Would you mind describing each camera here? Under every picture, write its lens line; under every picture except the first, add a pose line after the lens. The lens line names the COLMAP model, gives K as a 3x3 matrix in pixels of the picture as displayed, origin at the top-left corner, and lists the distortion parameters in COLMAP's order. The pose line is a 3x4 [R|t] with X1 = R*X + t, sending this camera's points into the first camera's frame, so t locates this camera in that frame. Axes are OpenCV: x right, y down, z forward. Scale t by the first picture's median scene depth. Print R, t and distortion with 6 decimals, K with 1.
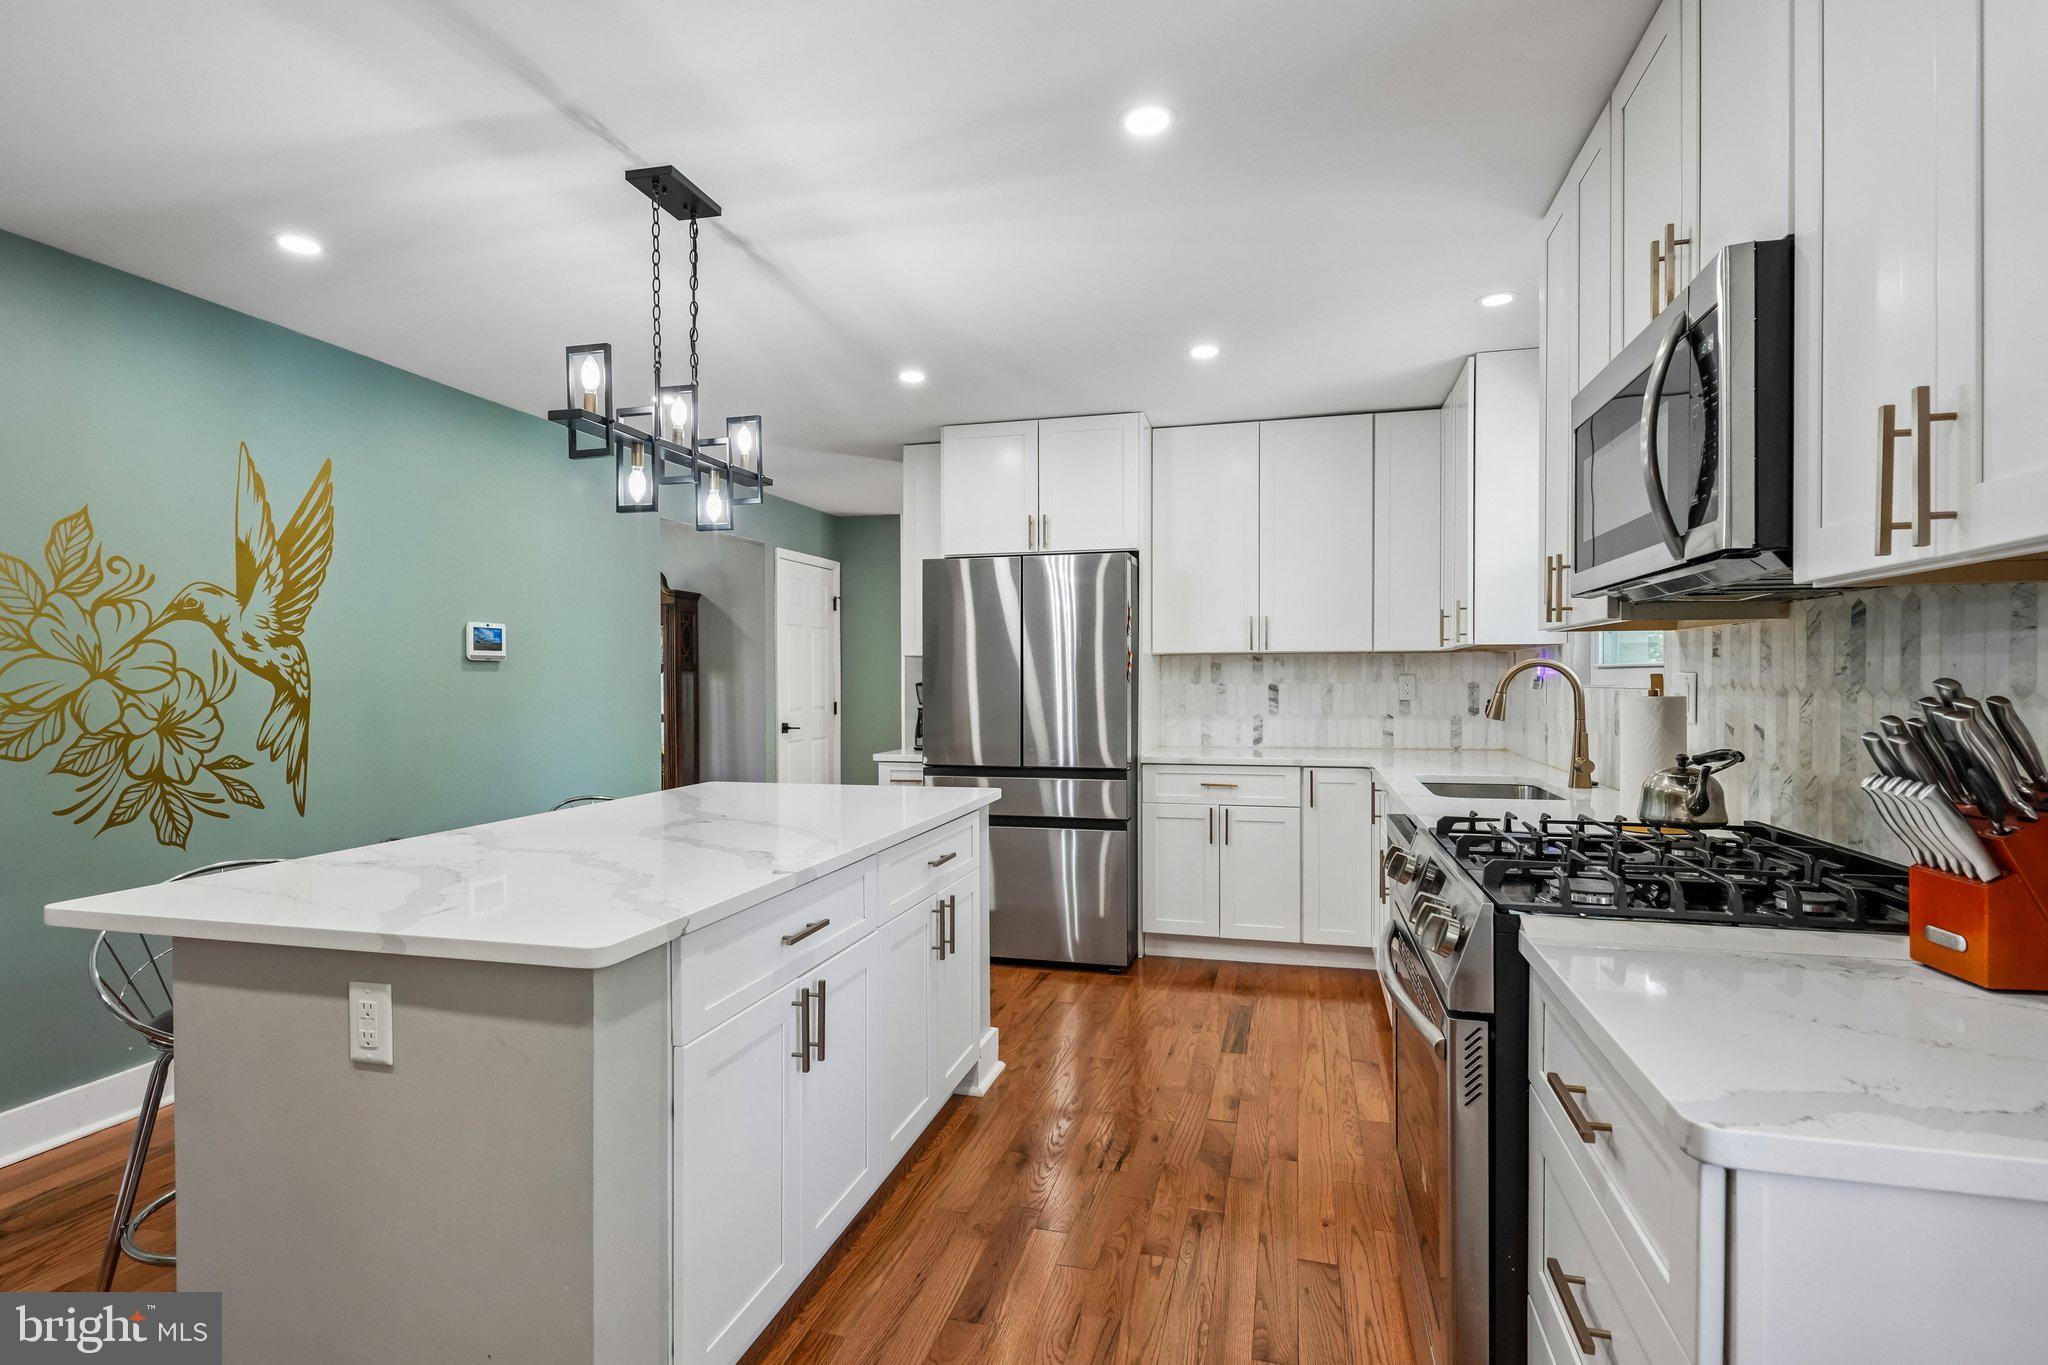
lens RADIAL K [[1001.8, 0, 1019.6], [0, 1001.8, 690.3], [0, 0, 1]] dist [-0.006041, 0.001822]
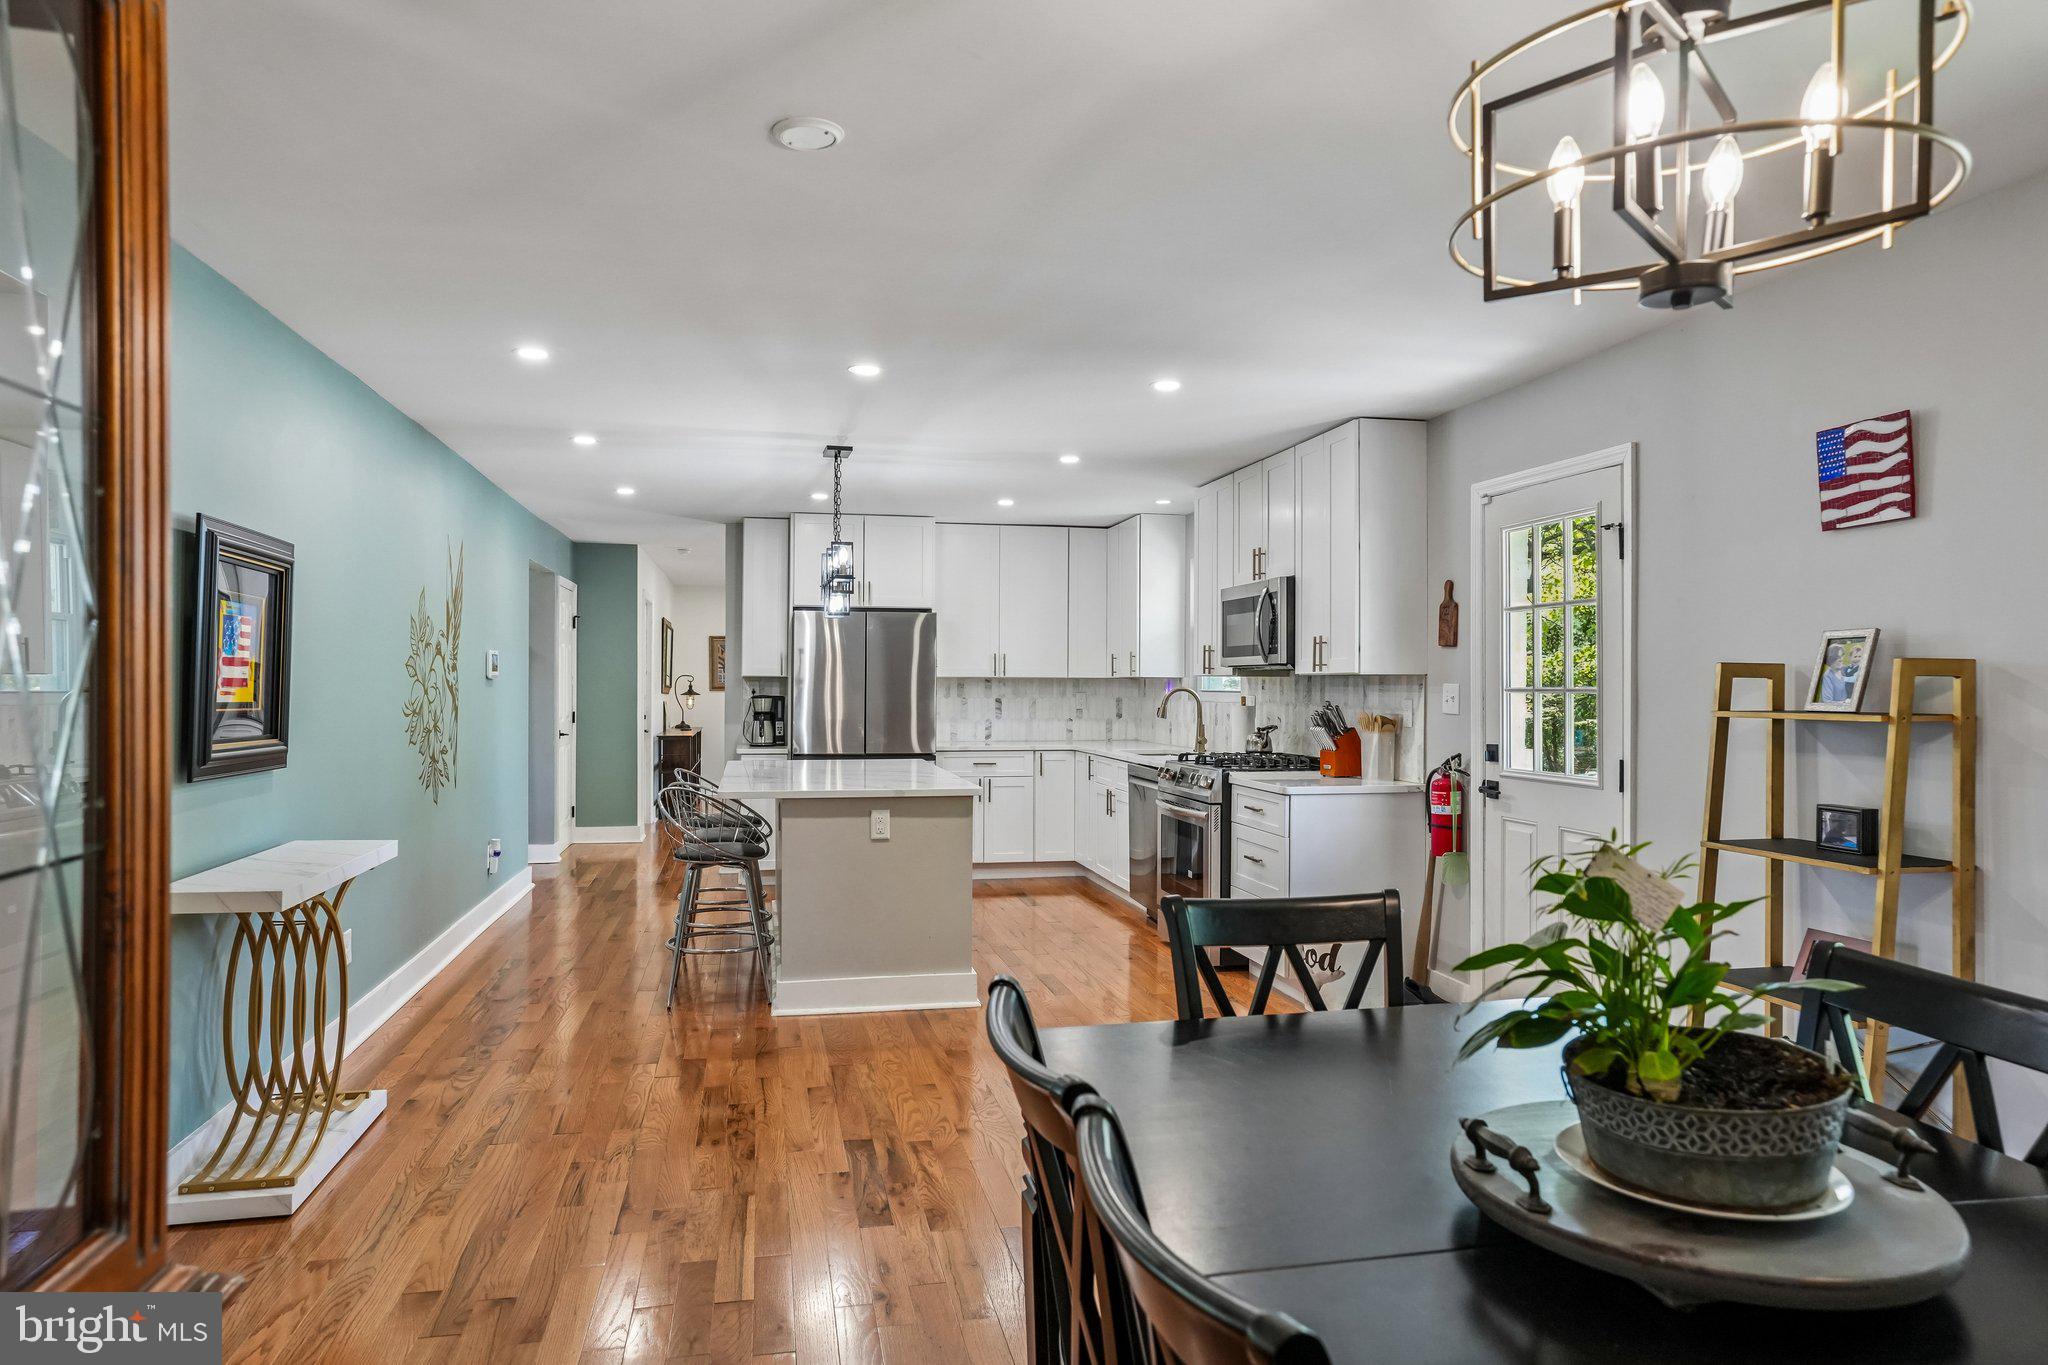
lens RADIAL K [[1265.1, 0, 1024.3], [0, 1265.1, 678.6], [0, 0, 1]] dist [0.001635, 0.002652]
pose [[0.889542, 0.011828, 0.456700, -0.687010], [-0.003736, 0.999820, -0.018618, -0.000689], [-0.456838, 0.014855, 0.889426, -0.824425]]
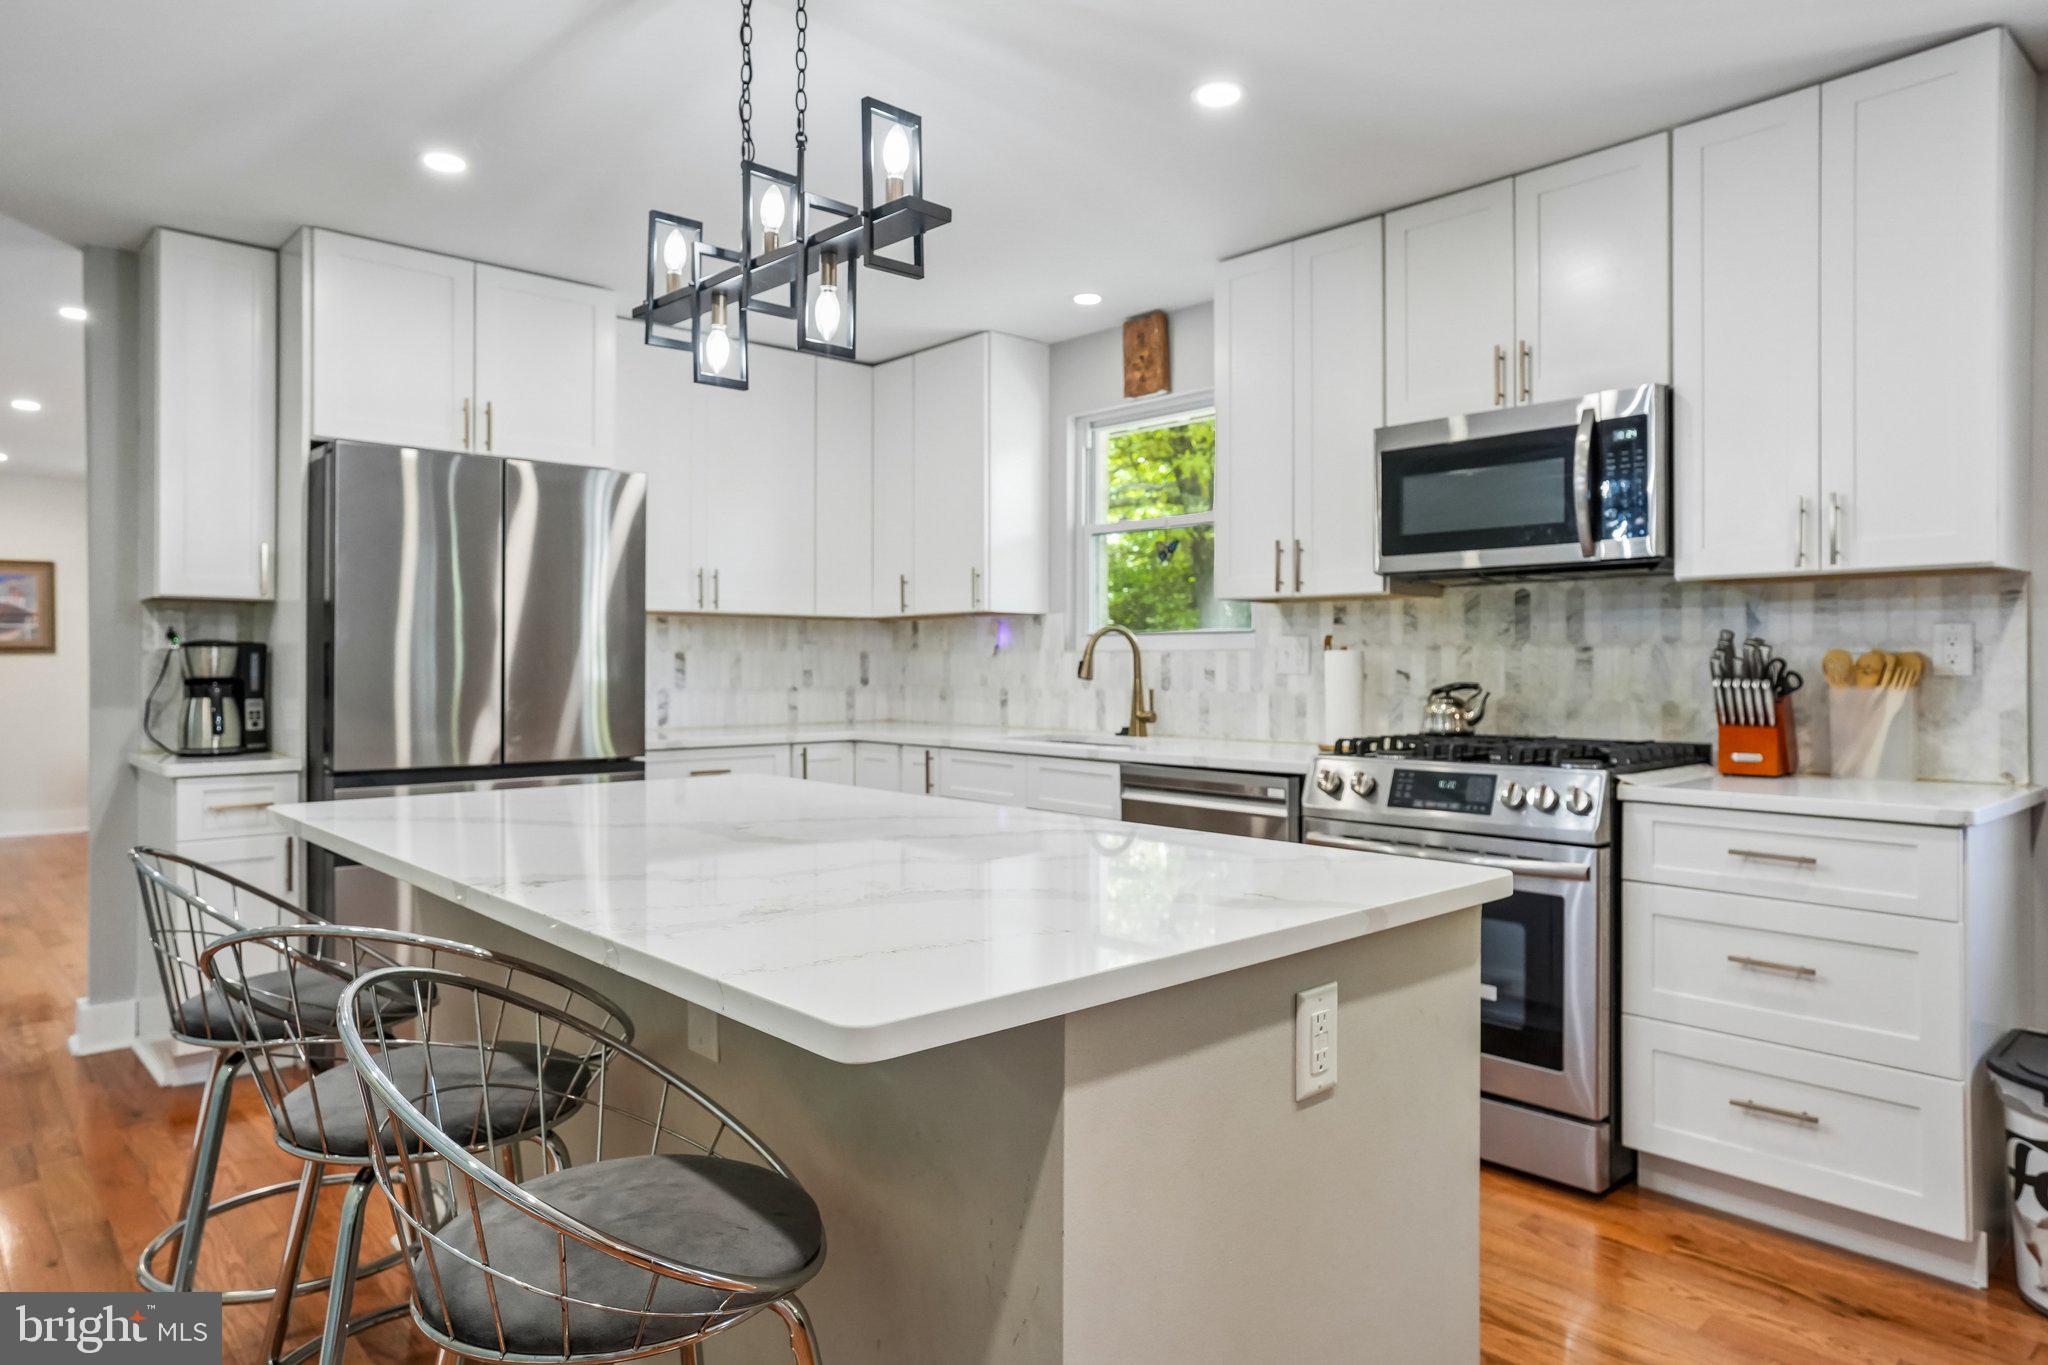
lens RADIAL K [[1265.1, 0, 1016.2], [0, 1265.1, 665.5], [0, 0, 1]] dist [0.001635, 0.002652]
pose [[0.541337, 0.004943, 0.840791, -0.574226], [0.007164, 0.999919, -0.010491, 0.022021], [-0.840775, 0.011702, 0.541258, 0.245271]]
